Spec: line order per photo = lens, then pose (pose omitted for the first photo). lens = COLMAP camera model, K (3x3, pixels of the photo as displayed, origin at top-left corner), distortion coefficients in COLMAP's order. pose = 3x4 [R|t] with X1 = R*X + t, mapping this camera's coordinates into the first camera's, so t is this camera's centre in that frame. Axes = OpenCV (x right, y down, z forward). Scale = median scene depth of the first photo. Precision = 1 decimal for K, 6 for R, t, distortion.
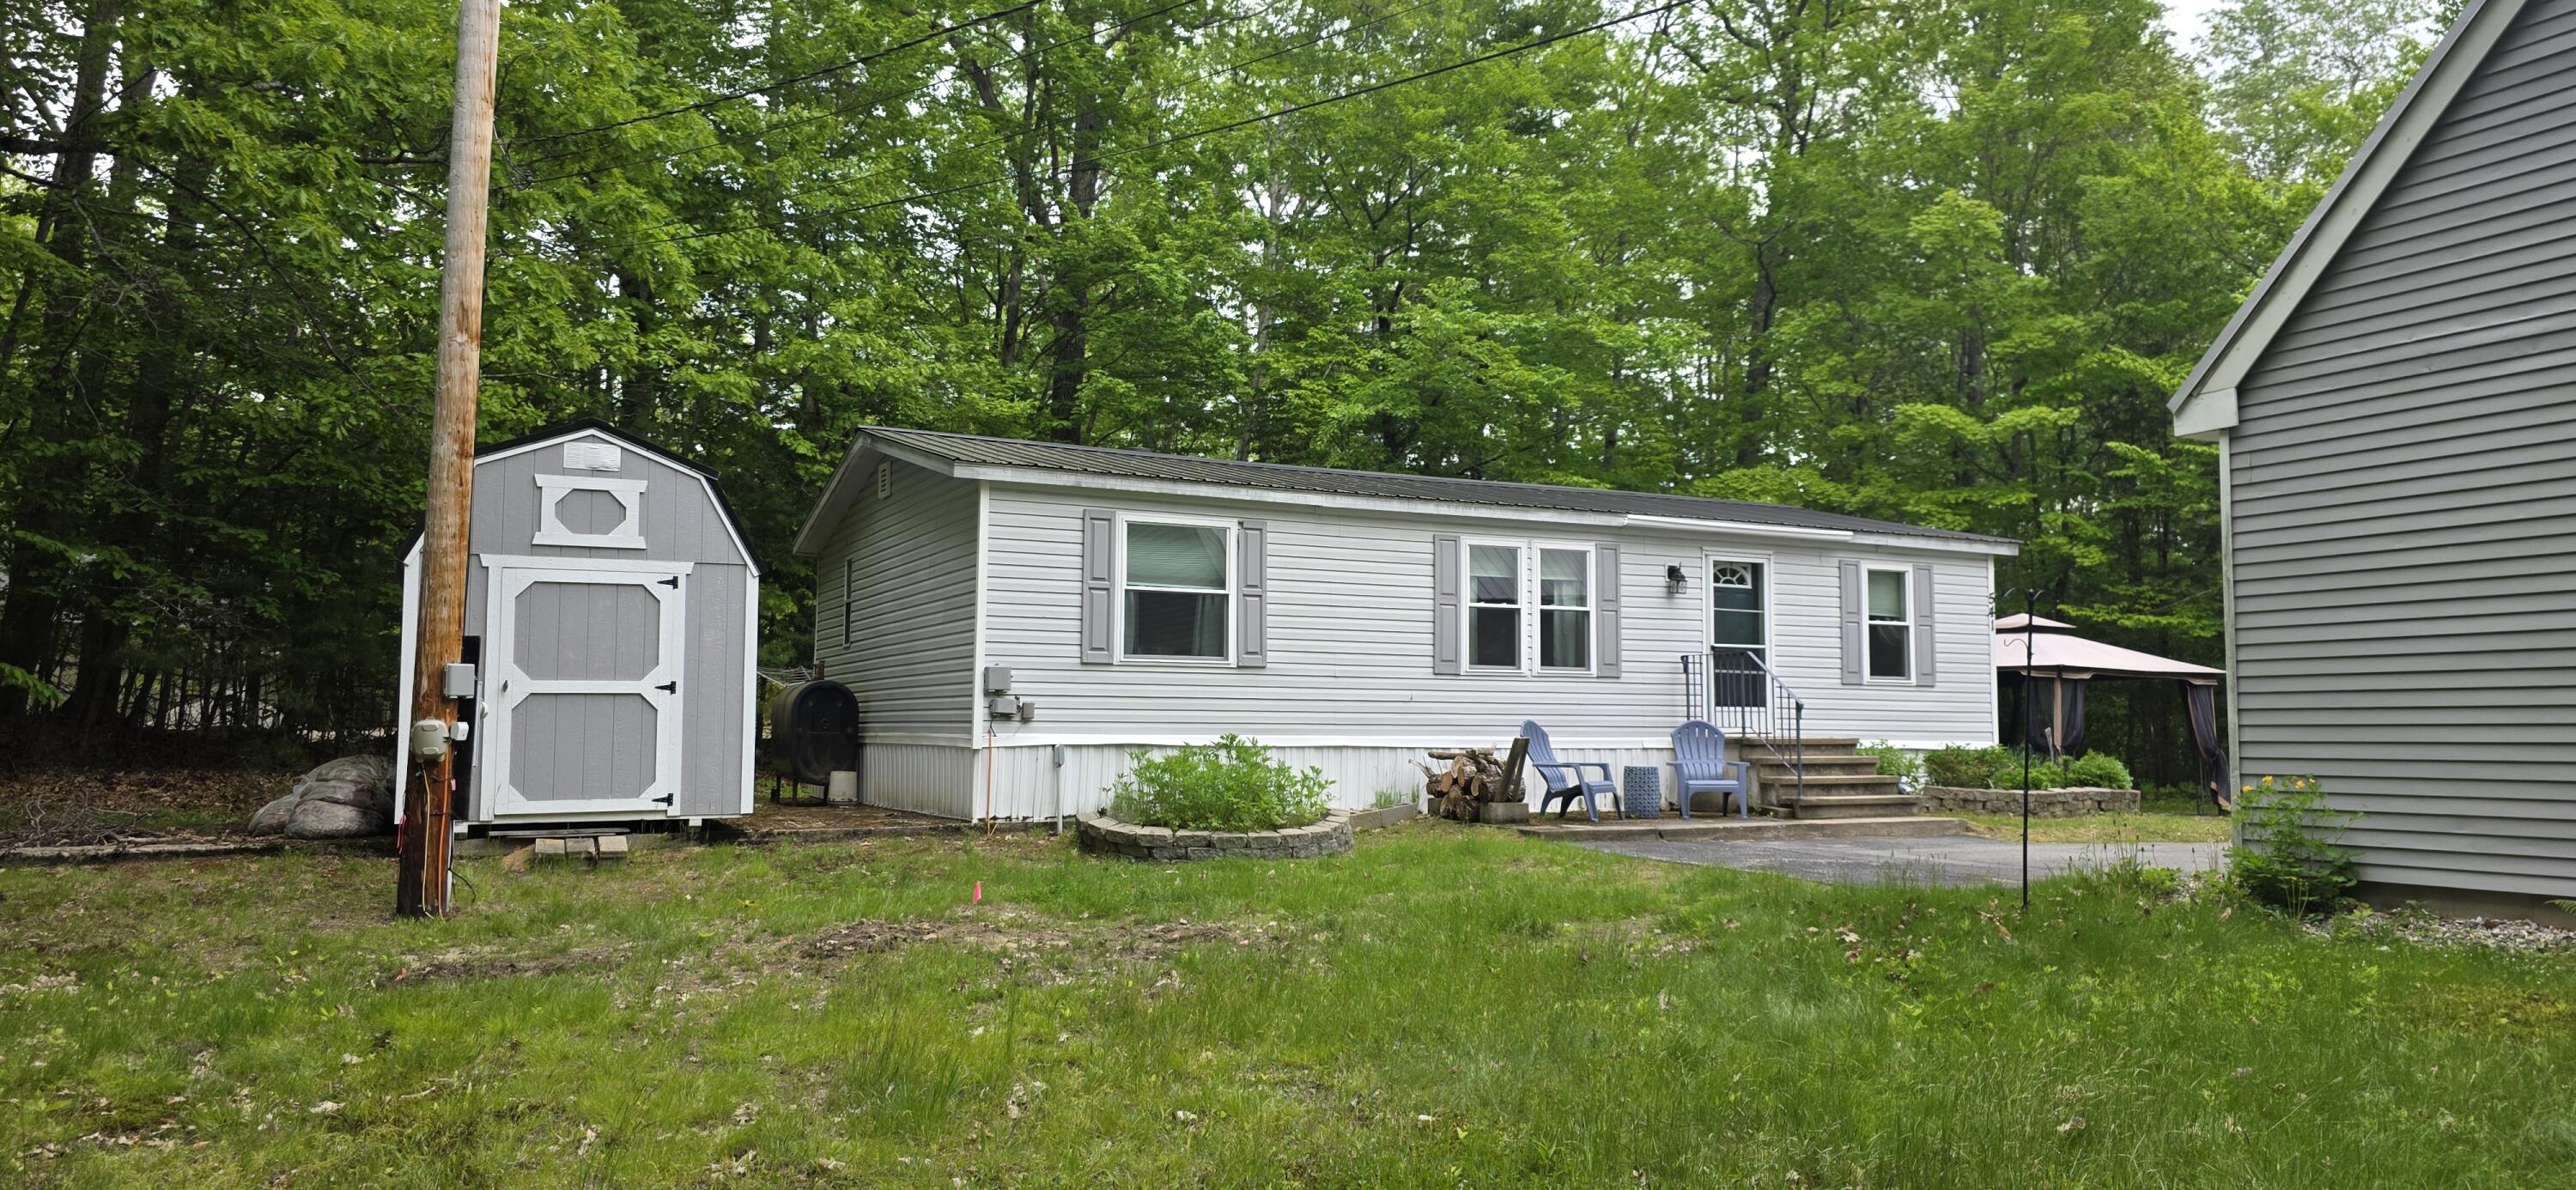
lens RADIAL K [[1759.7, 0, 1288.0], [0, 1759.7, 595.0], [0, 0, 1]] dist [0.094301, -0.145807]
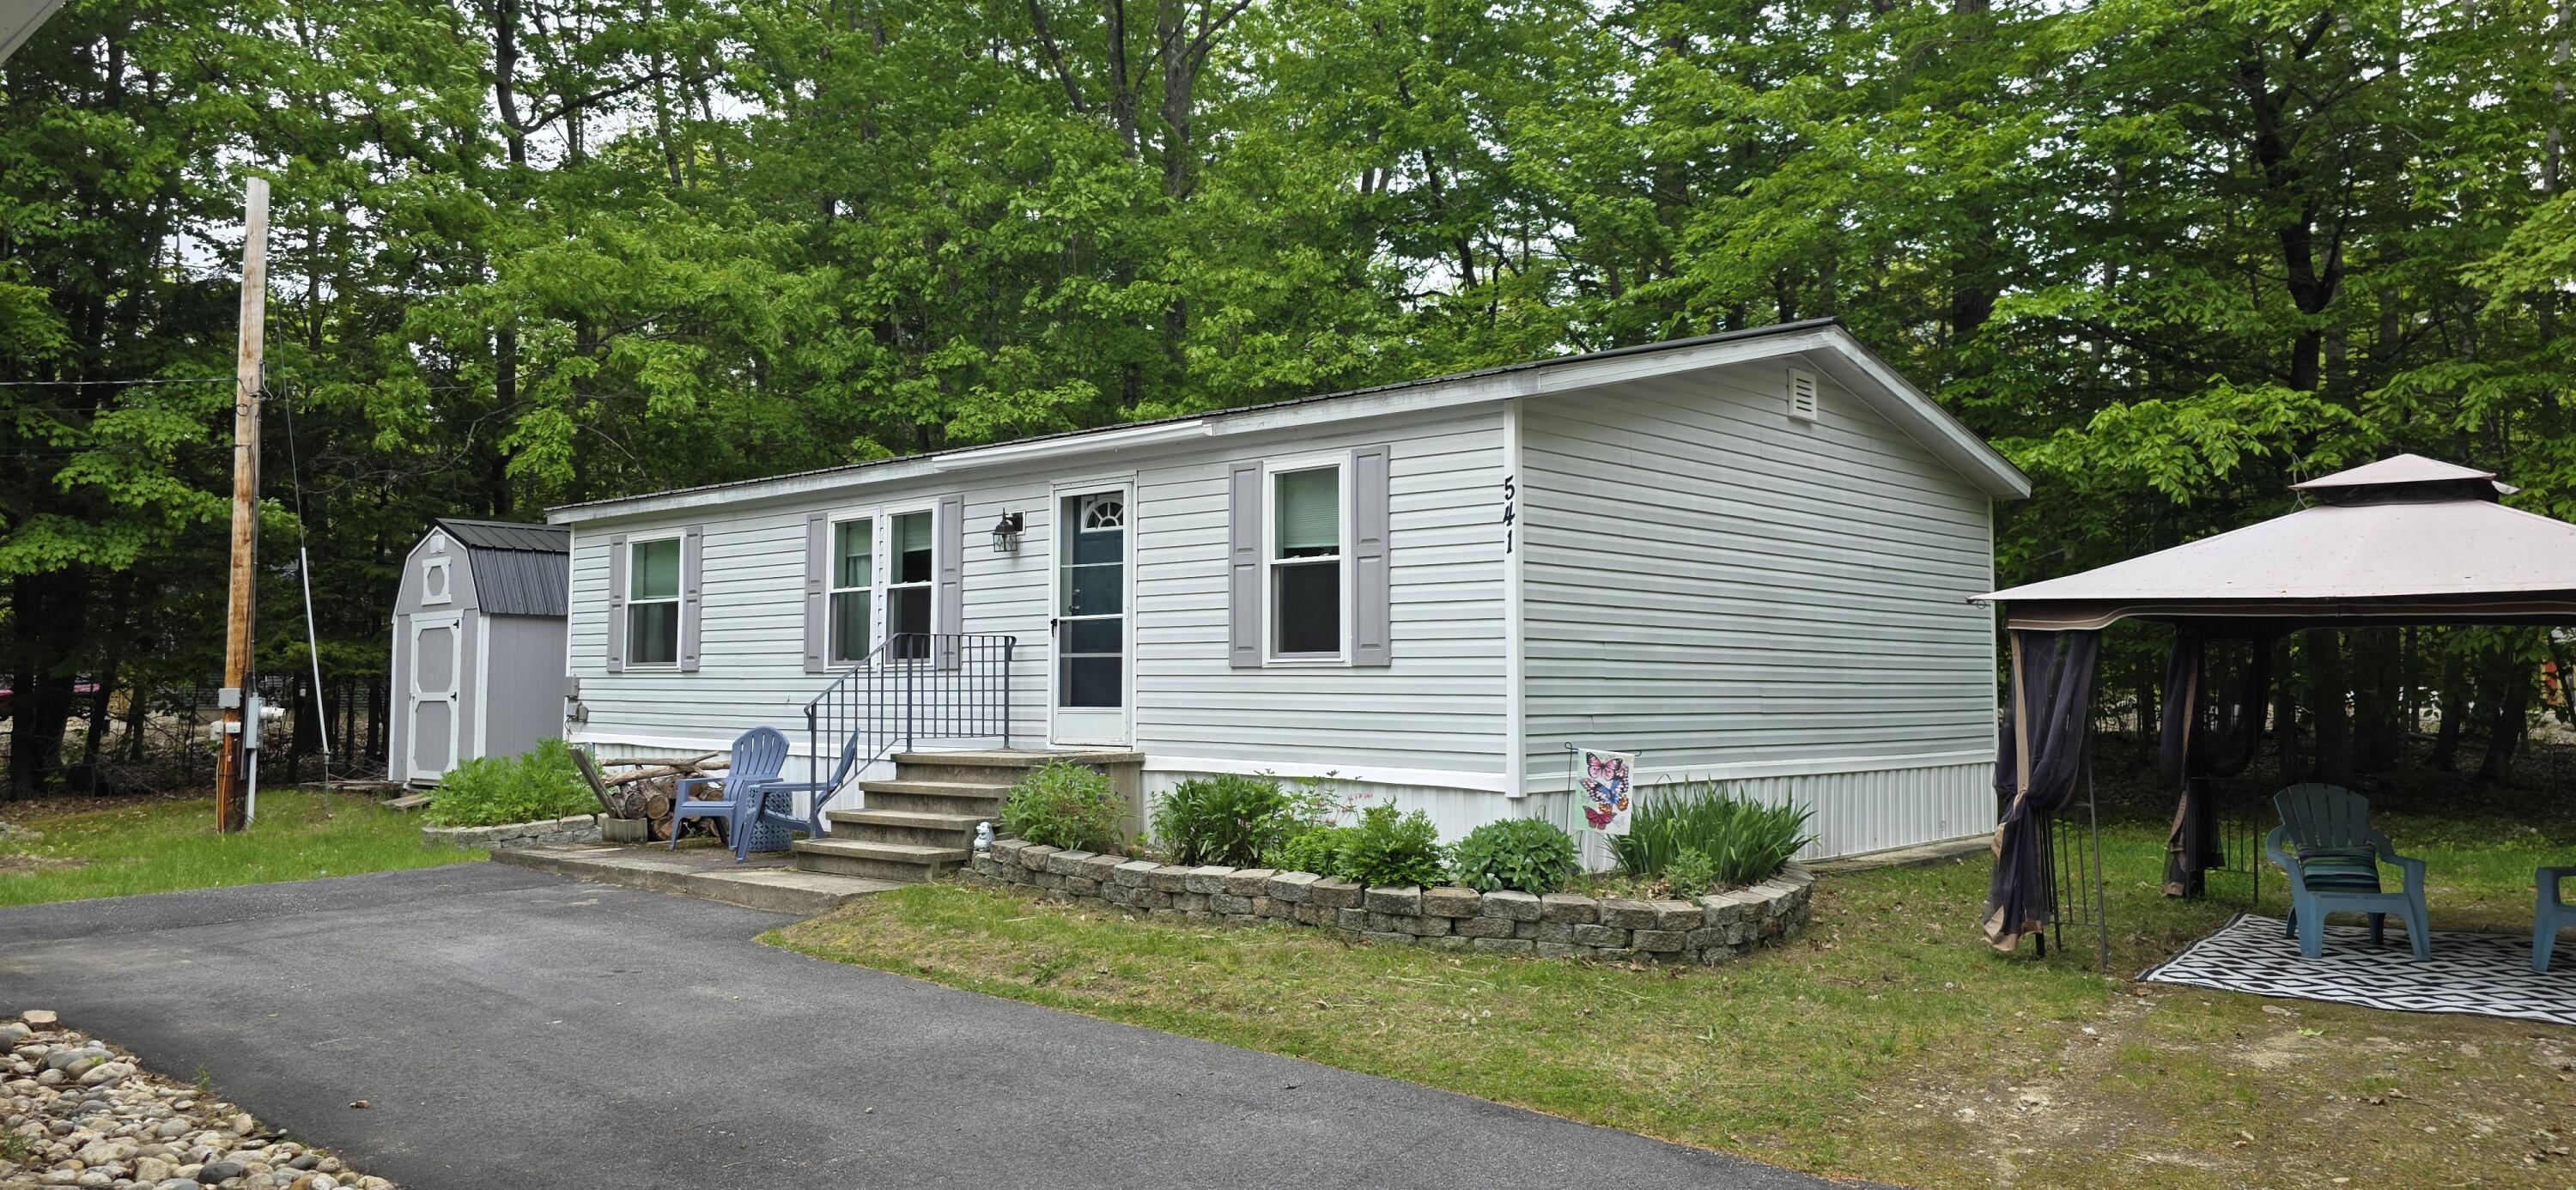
lens RADIAL K [[1701.6, 0, 1291.7], [0, 1701.6, 565.2], [0, 0, 1]] dist [0.082093, -0.078075]
pose [[0.363763, -0.071625, -0.928734, 0.984212], [0.073346, 0.996146, -0.048096, 0.050760], [0.928599, -0.050624, 0.367615, 0.916038]]
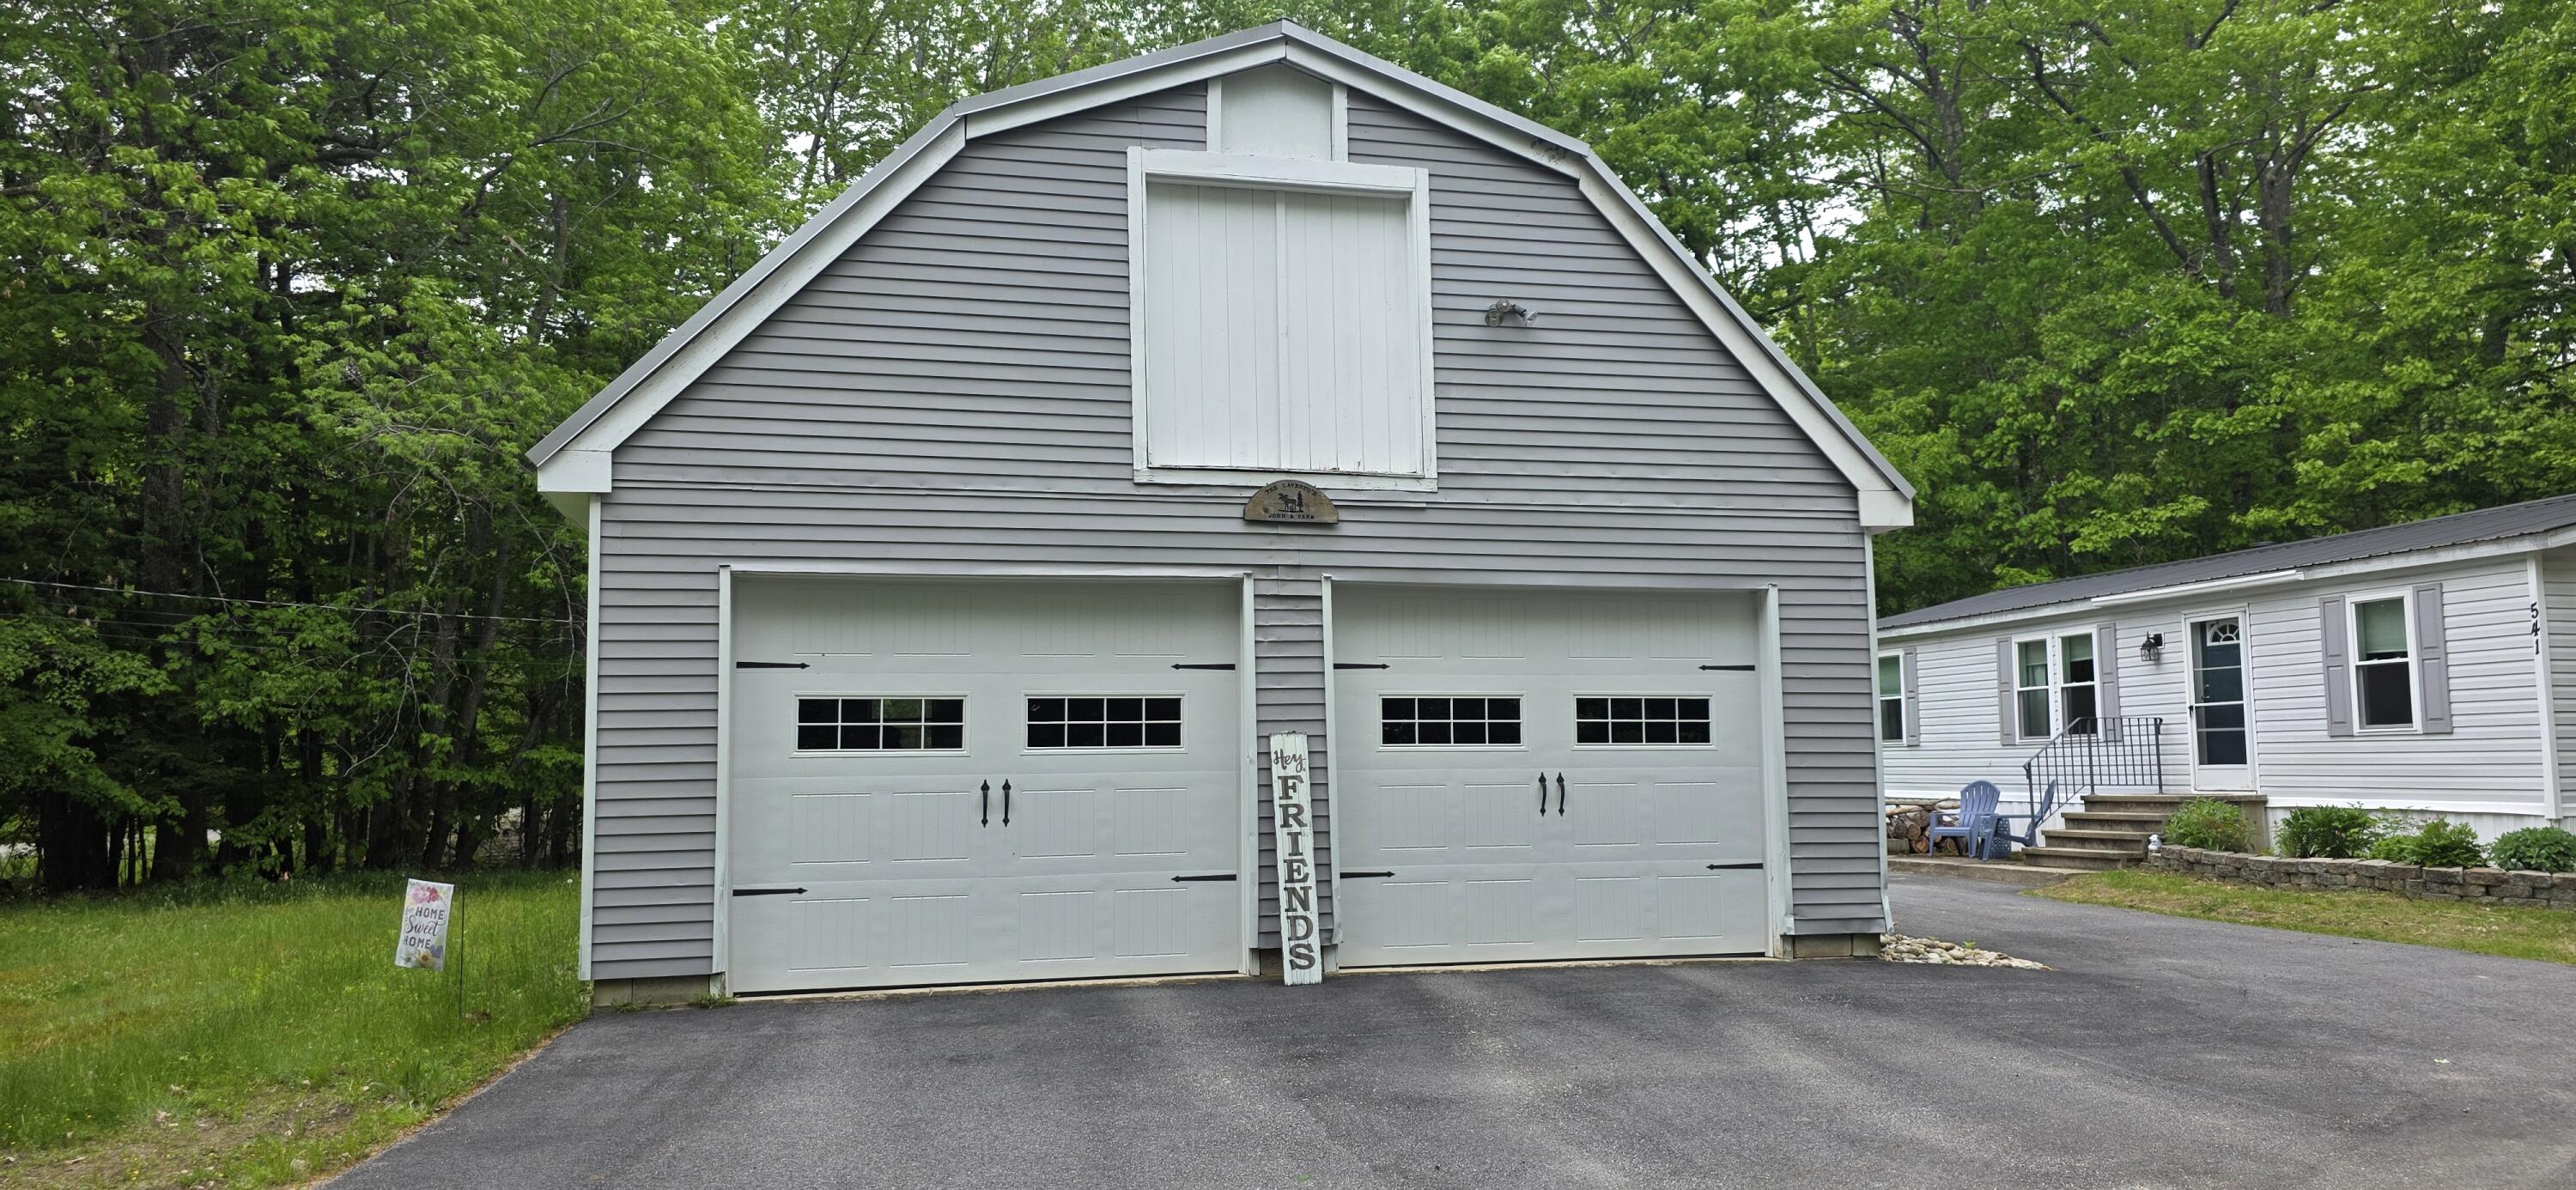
lens RADIAL K [[1699.0, 0, 1336.5], [0, 1699.0, 618.7], [0, 0, 1]] dist [0.064404, -0.049301]
pose [[-0.212516, -0.091805, -0.972835, 1.451497], [0.083959, 0.990179, -0.111783, 0.053144], [0.973544, -0.105434, -0.202721, 0.787717]]
